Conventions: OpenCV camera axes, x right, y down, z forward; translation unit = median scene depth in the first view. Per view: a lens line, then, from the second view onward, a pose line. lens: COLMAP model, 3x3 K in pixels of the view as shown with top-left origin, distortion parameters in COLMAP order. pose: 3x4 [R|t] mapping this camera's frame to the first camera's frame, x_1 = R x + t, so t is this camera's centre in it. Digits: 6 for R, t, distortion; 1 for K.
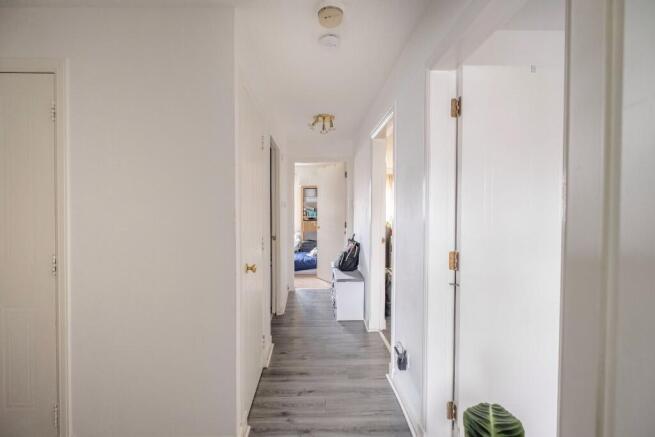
lens RADIAL K [[287.7, 0, 326.4], [0, 287.7, 213.6], [0, 0, 1]] dist [-0.008231, 0.000763]
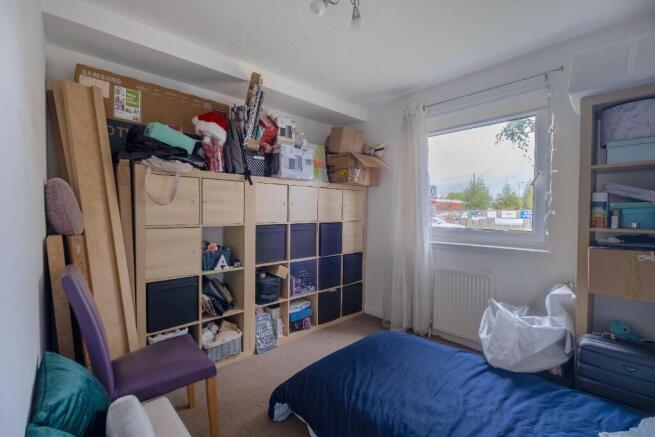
lens RADIAL K [[287.7, 0, 327.8], [0, 287.7, 216.0], [0, 0, 1]] dist [-0.008231, 0.000763]
pose [[0.634078, 0.016988, -0.773082, -0.066331], [-0.012665, 0.999853, 0.011583, 0.001126], [0.773165, 0.002447, 0.634200, 1.270382]]
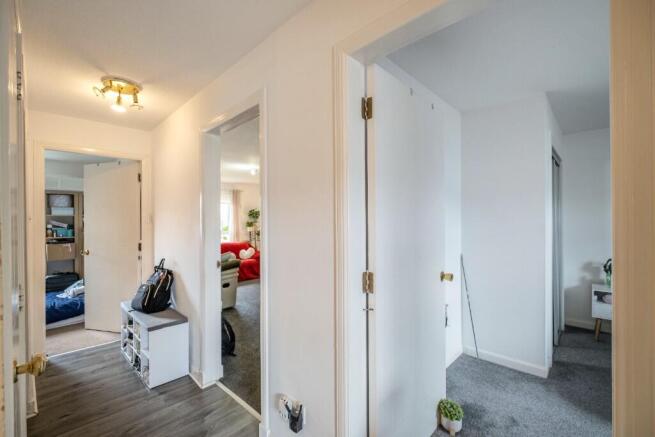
lens RADIAL K [[287.7, 0, 326.8], [0, 287.7, 225.5], [0, 0, 1]] dist [-0.008231, 0.000763]
pose [[0.733551, 0.000515, 0.679635, -0.100063], [0.012287, 0.999826, -0.014020, 0.000914], [-0.679524, 0.018635, 0.733417, 0.182660]]
